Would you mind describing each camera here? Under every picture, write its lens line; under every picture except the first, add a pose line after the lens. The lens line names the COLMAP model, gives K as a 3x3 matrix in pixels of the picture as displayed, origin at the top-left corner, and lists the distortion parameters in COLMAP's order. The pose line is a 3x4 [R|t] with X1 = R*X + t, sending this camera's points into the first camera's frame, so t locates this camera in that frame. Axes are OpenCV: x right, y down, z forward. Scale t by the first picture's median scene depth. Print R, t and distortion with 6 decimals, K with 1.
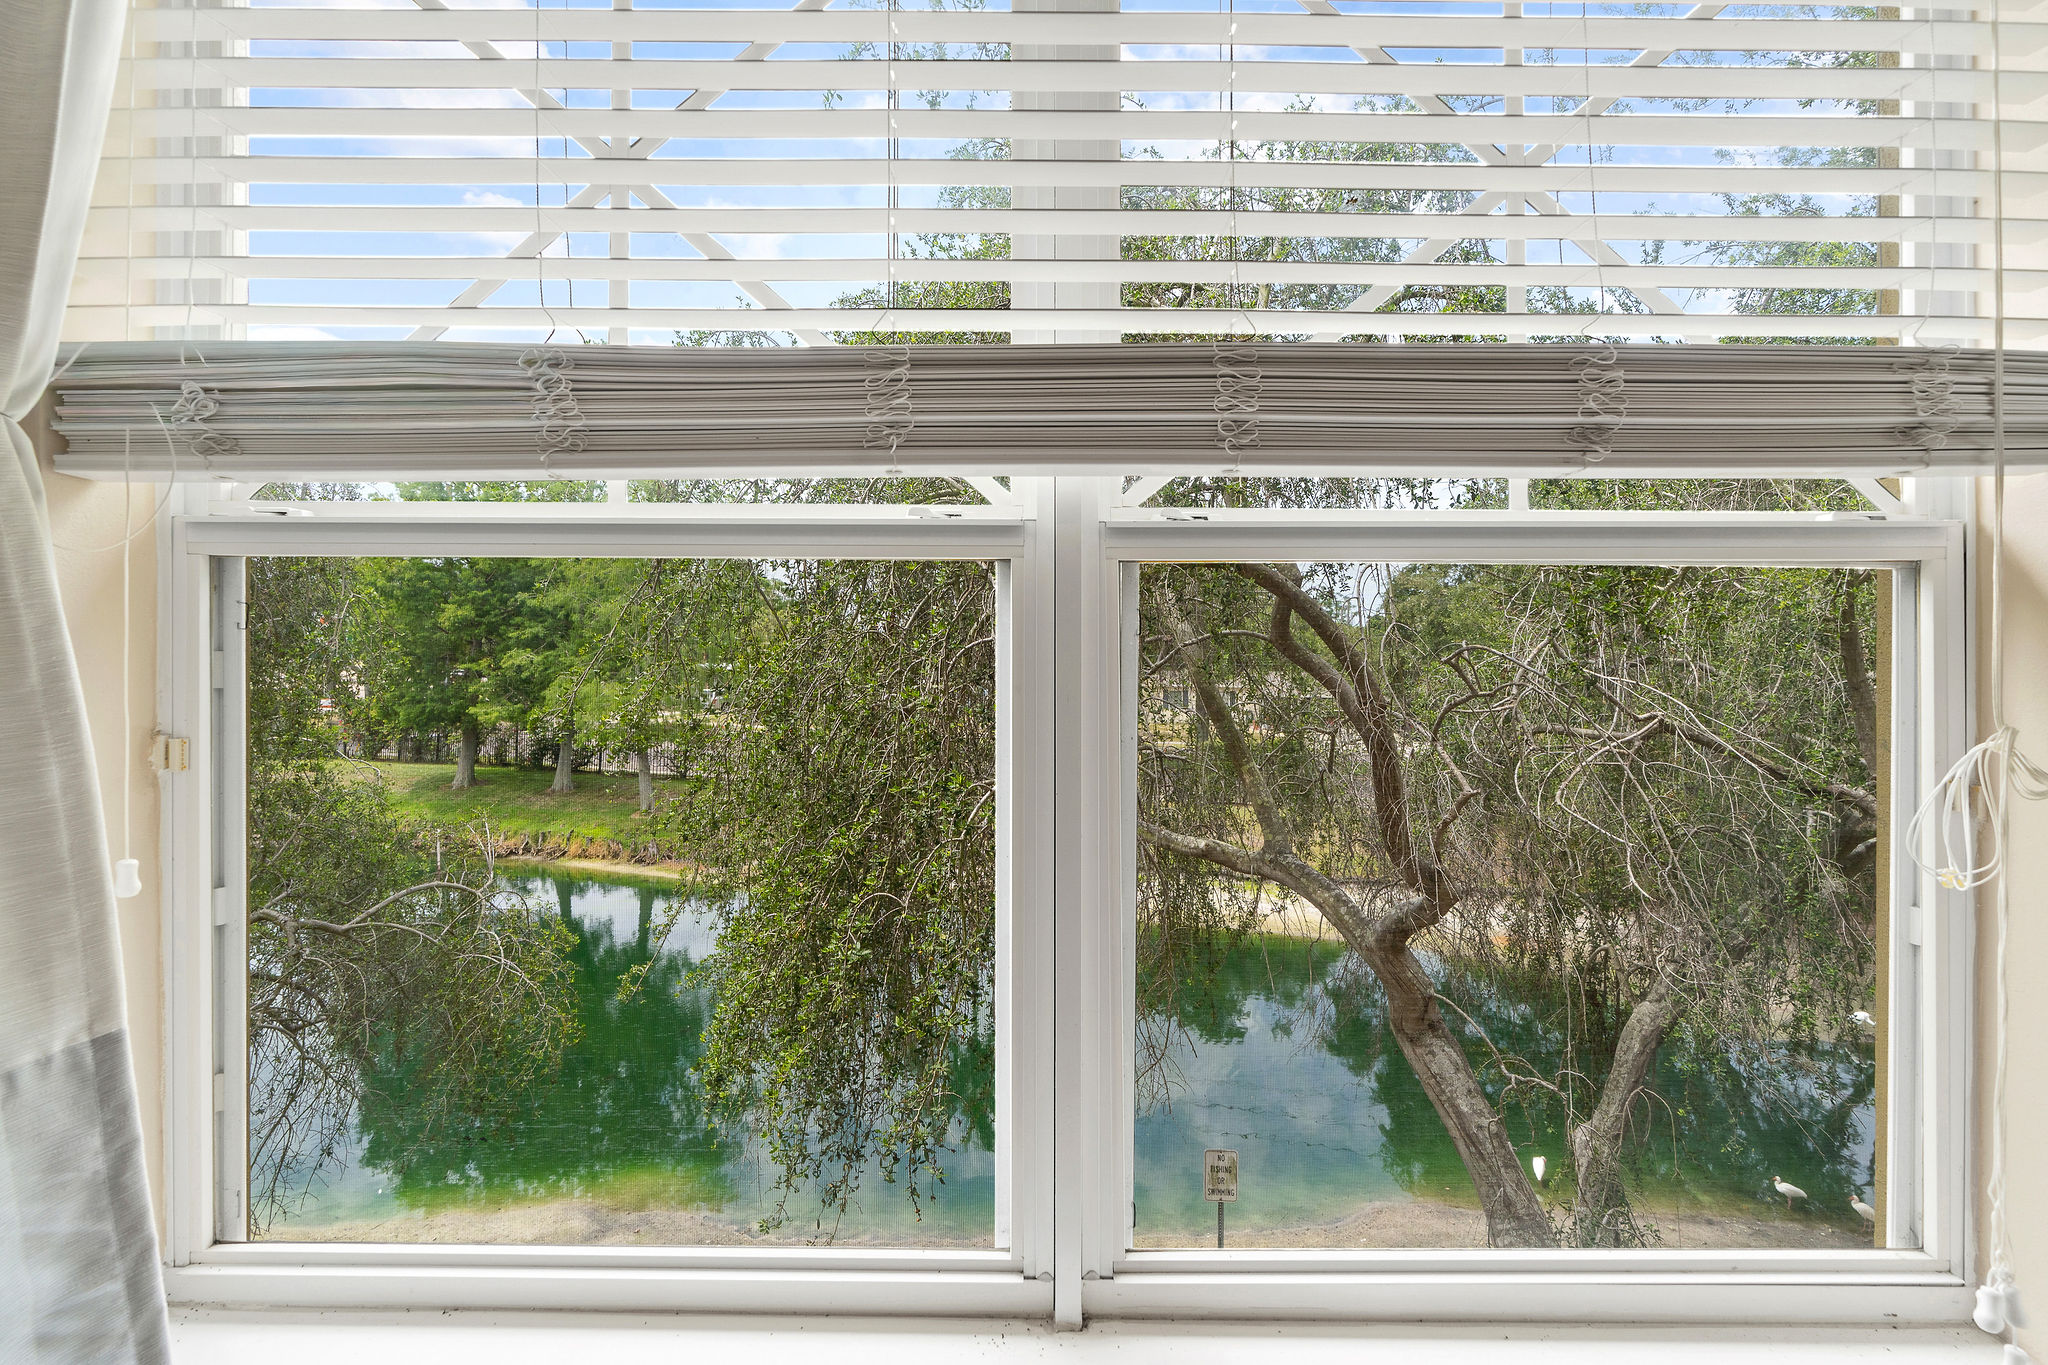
lens RADIAL K [[953.6, 0, 1028.1], [0, 953.6, 647.1], [0, 0, 1]] dist [-0.002606, 0.000612]
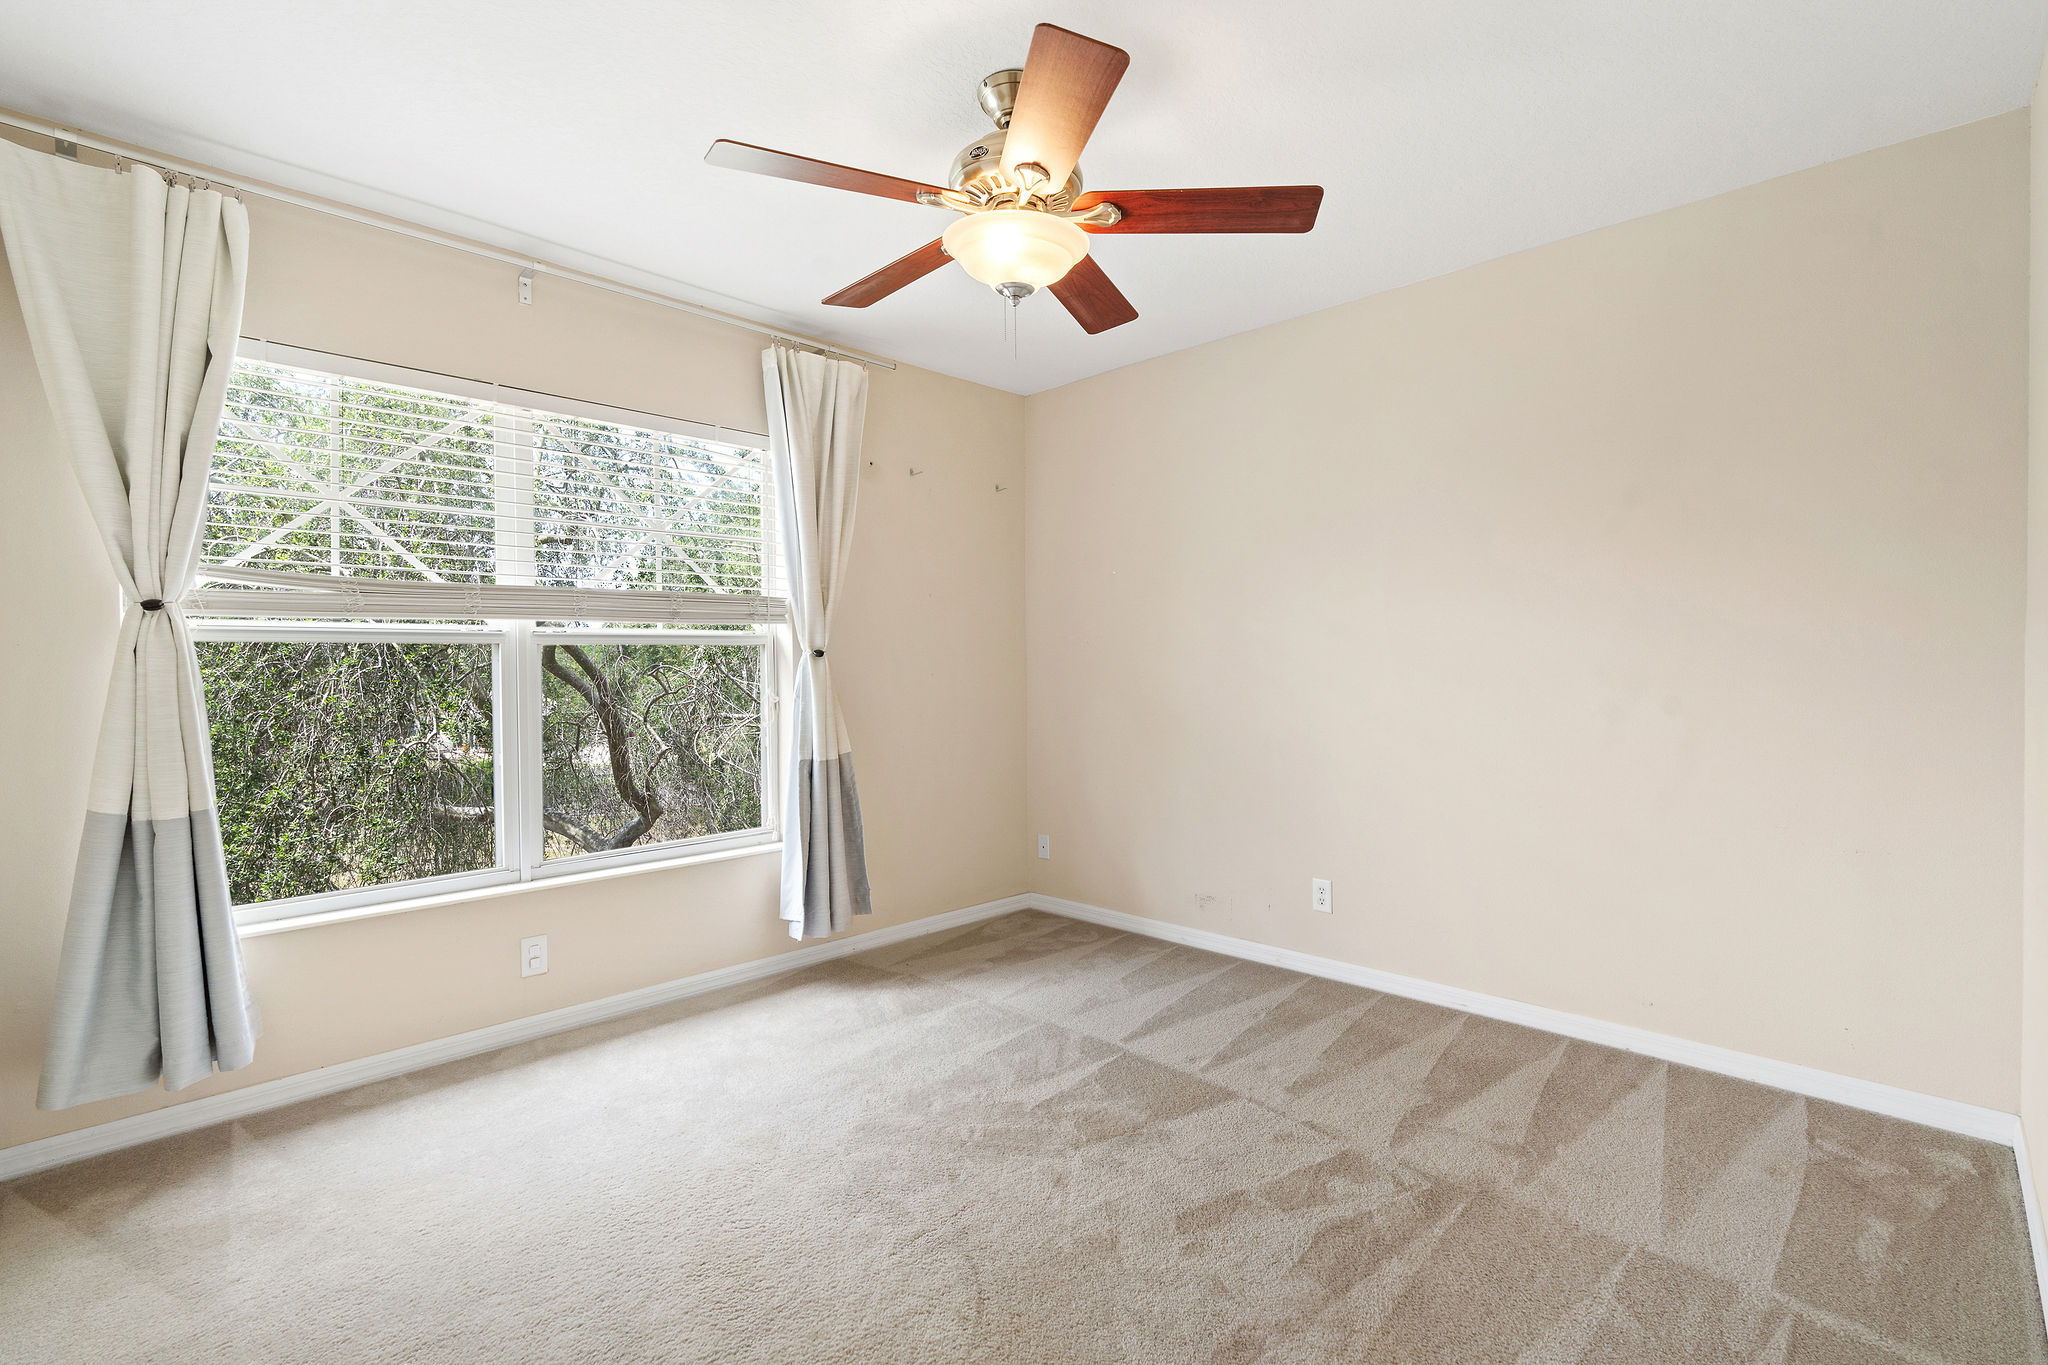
lens RADIAL K [[953.6, 0, 1028.1], [0, 953.6, 647.1], [0, 0, 1]] dist [-0.002606, 0.000612]
pose [[0.713580, -0.006171, 0.700546, -0.952354], [0.016701, 0.999827, -0.008205, -0.027484], [-0.700374, 0.017554, 0.713560, -2.380096]]
